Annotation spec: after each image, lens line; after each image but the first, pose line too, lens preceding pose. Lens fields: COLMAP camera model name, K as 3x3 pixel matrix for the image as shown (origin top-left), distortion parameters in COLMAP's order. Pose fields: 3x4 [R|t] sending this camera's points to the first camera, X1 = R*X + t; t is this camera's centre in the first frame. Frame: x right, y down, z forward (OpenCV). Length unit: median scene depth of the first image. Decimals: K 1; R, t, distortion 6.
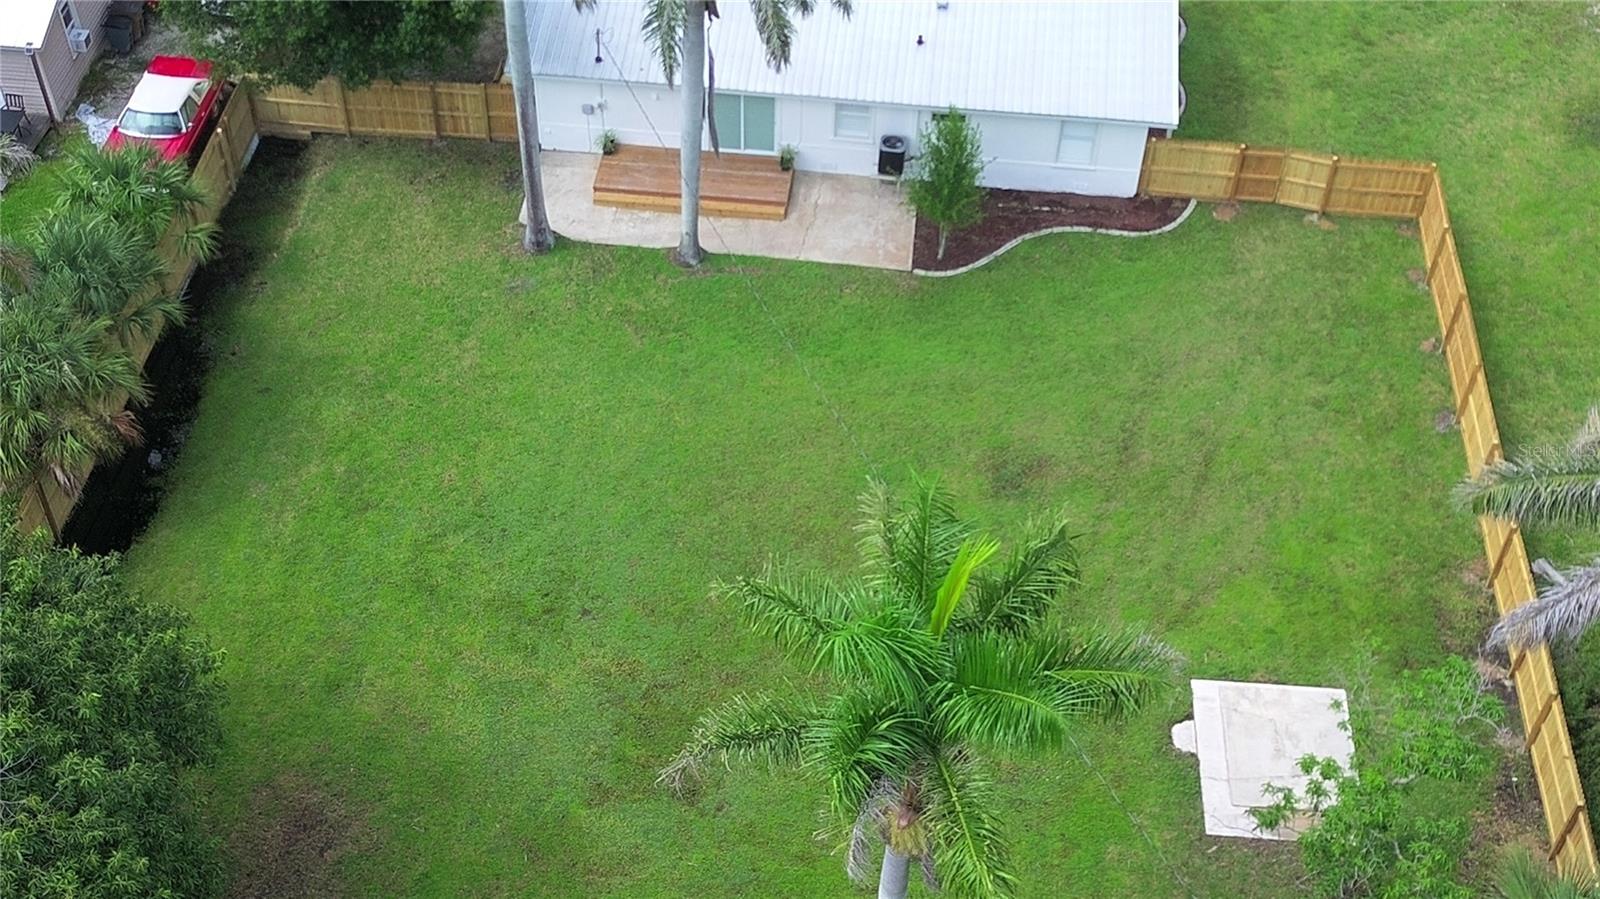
lens RADIAL K [[1885.4, 0, 800.0], [0, 1885.4, 449.5], [0, 0, 1]] dist [0.169883, -0.735243]
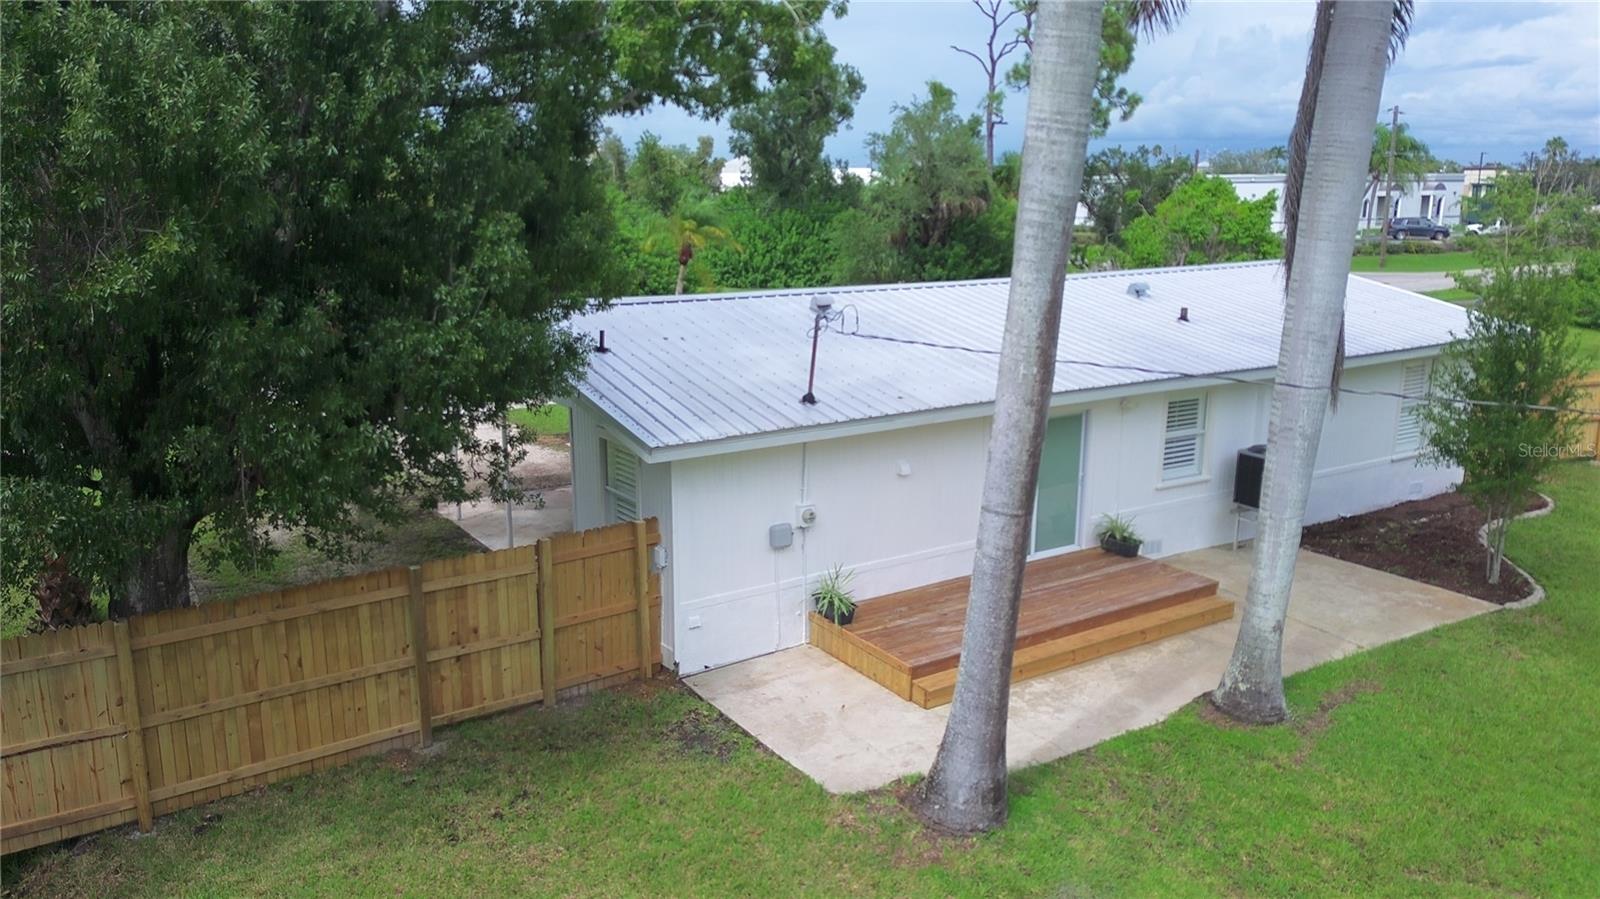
lens RADIAL K [[1188.9, 0, 800.0], [0, 1188.9, 449.5], [0, 0, 1]] dist [0.074065, -0.067838]
pose [[0.776459, -0.156471, 0.610433, -0.278386], [0.459950, 0.802882, -0.379246, -0.090110], [-0.430765, 0.575237, 0.695373, 0.806489]]
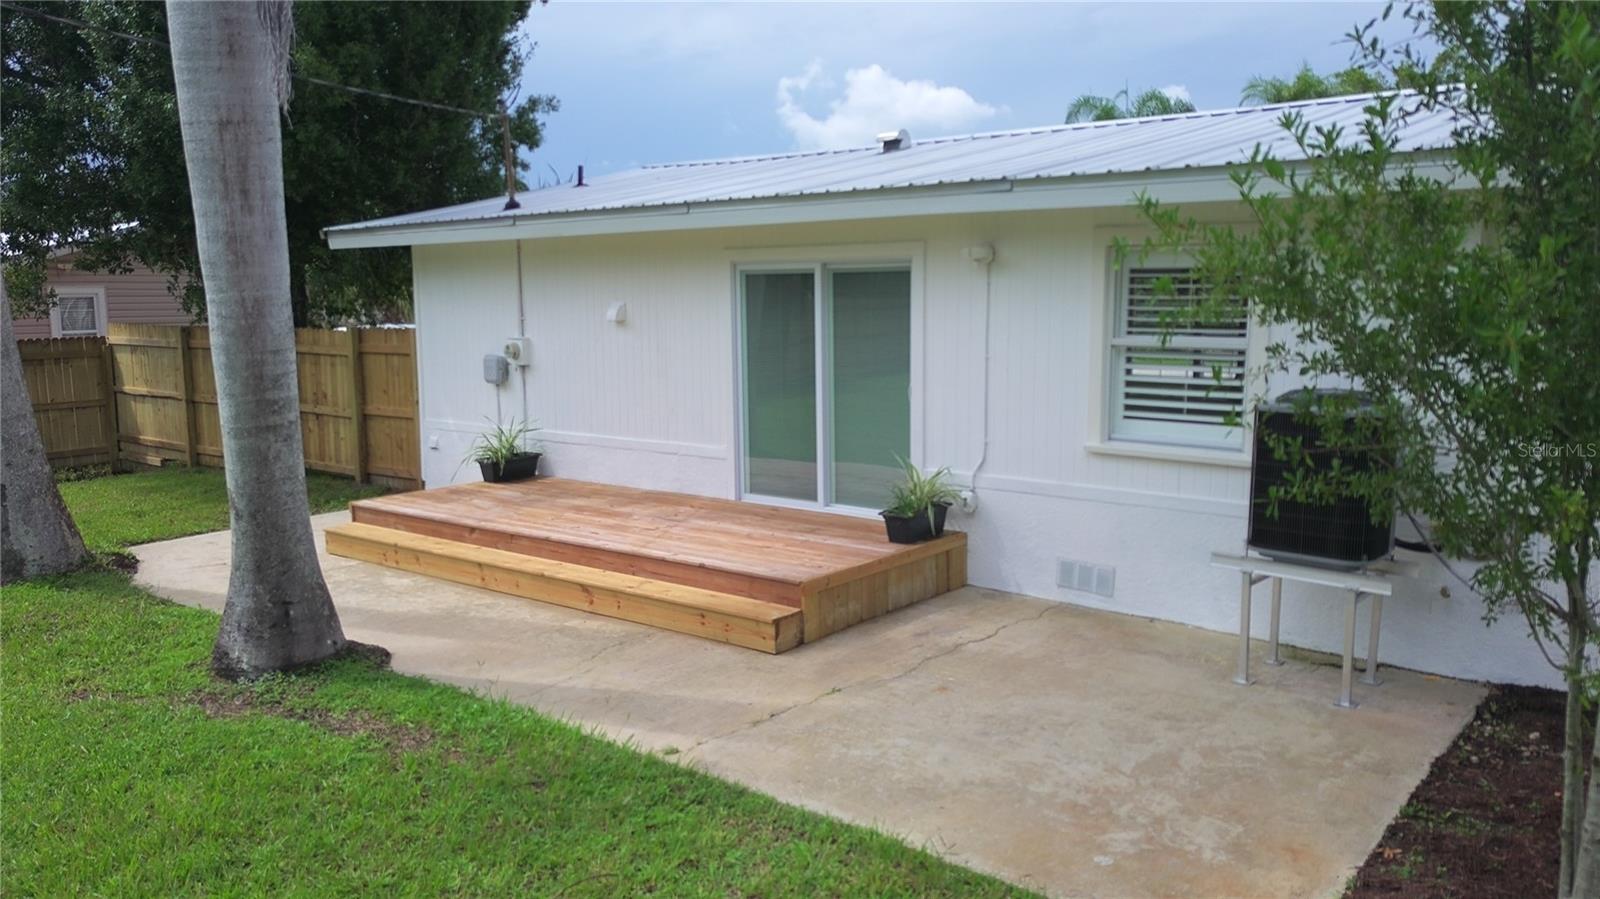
lens RADIAL K [[1188.9, 0, 800.0], [0, 1188.9, 449.5], [0, 0, 1]] dist [0.074065, -0.067838]
pose [[0.839287, 0.044303, -0.541881, 0.072023], [-0.370119, 0.776631, -0.509760, -0.067657], [0.398258, 0.628396, 0.668214, 0.886878]]
